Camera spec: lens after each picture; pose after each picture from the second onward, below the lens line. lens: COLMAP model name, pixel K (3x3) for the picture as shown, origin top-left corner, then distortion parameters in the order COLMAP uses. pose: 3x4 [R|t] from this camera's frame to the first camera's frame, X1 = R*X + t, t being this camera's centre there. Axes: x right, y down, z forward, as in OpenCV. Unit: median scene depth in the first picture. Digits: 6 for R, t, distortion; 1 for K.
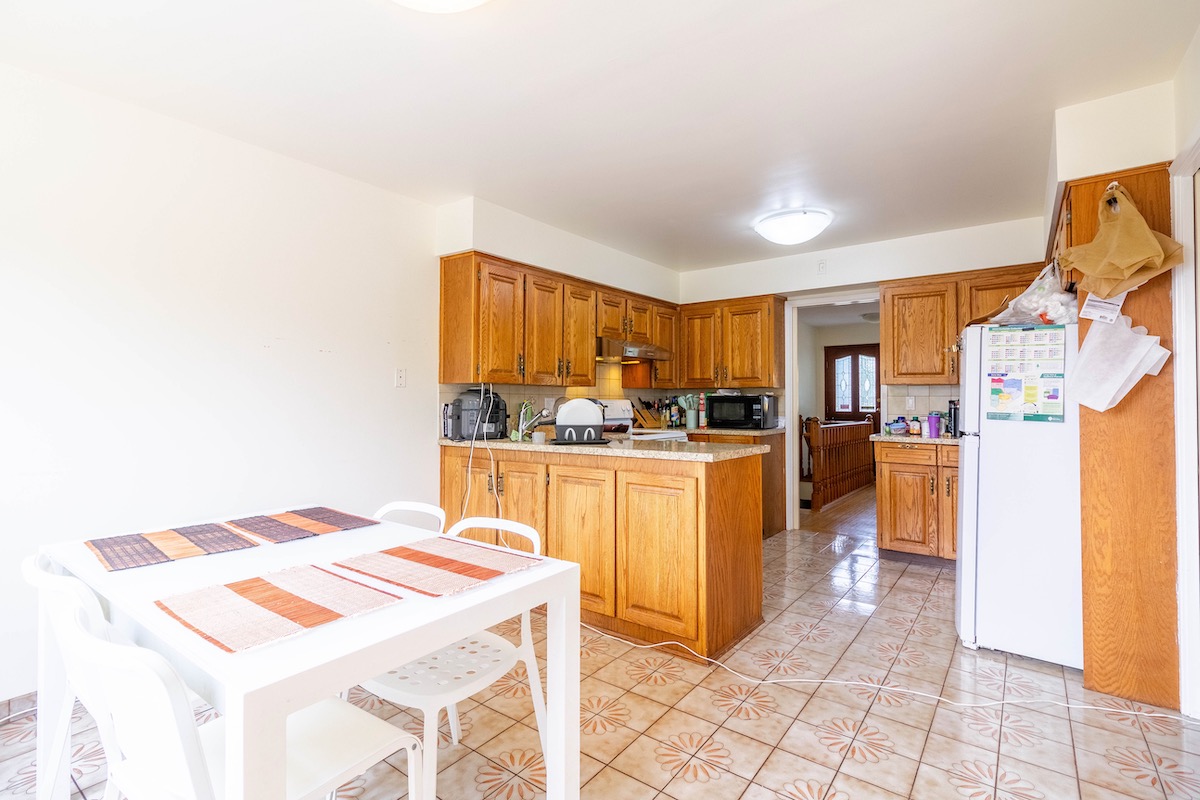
lens RADIAL K [[558.0, 0, 601.3], [0, 558.0, 391.7], [0, 0, 1]] dist [0.001156, 0.000560]
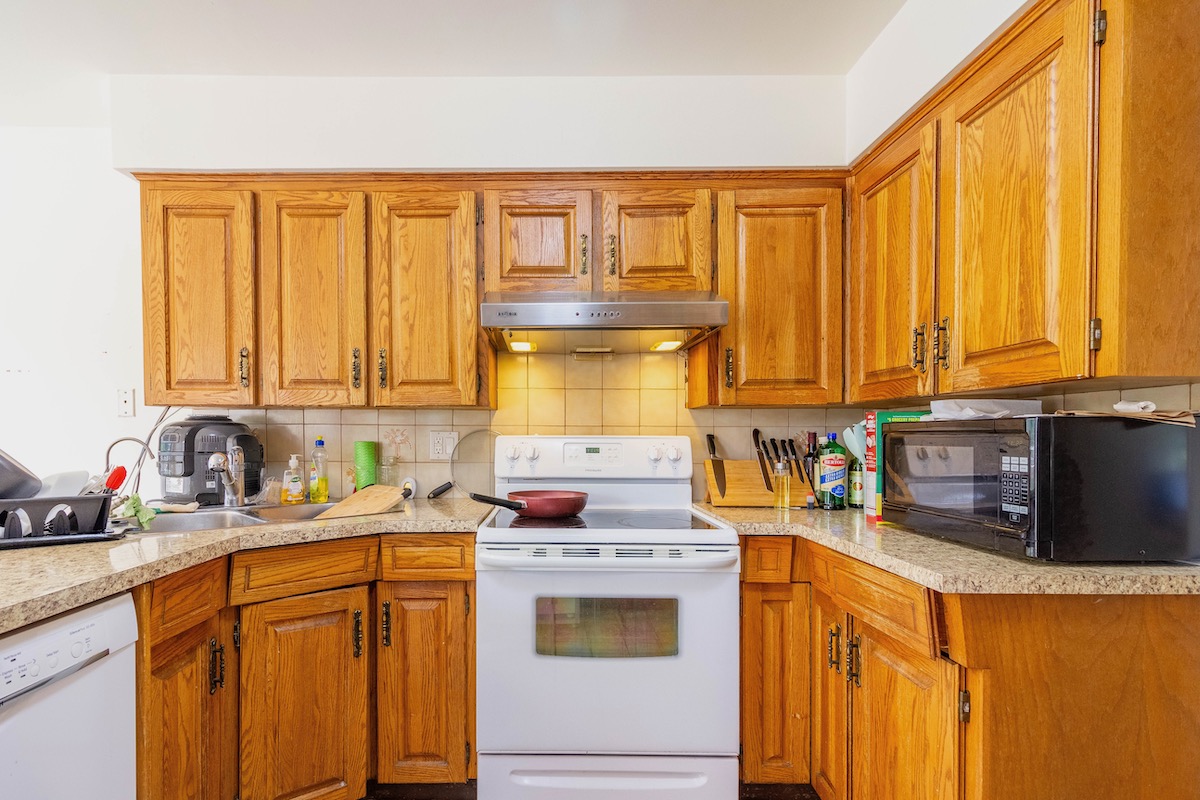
lens RADIAL K [[550.0, 0, 650.7], [0, 550.0, 442.2], [0, 0, 1]] dist [0.001400, 0.000260]
pose [[0.604833, 0.009466, -0.796296, 0.525906], [0.011407, 0.999724, 0.020548, 0.015374], [0.796271, -0.021512, 0.604558, 1.041101]]
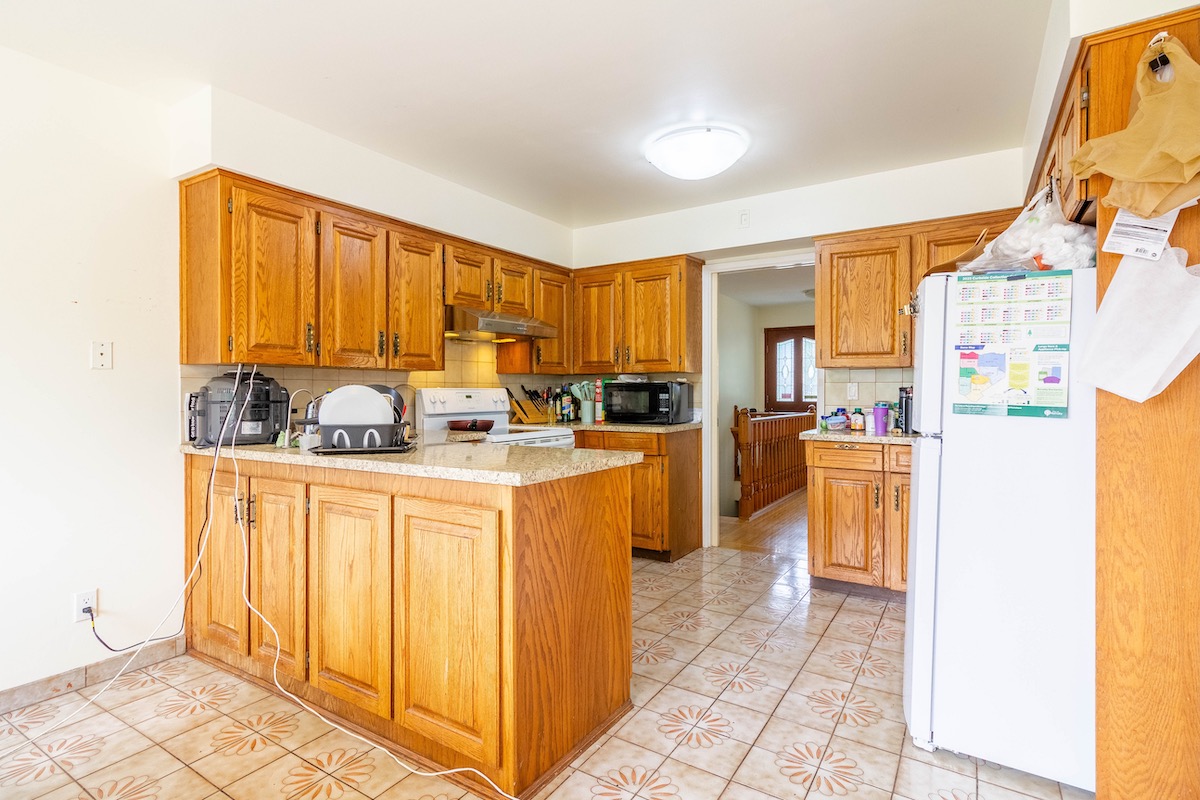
lens RADIAL K [[564.7, 0, 577.3], [0, 564.7, 396.5], [0, 0, 1]] dist [0.001631, 0.000203]
pose [[0.999346, -0.003723, 0.035968, 0.178023], [0.002783, 0.999654, 0.026163, 0.007981], [-0.036053, -0.026046, 0.999010, 0.279694]]
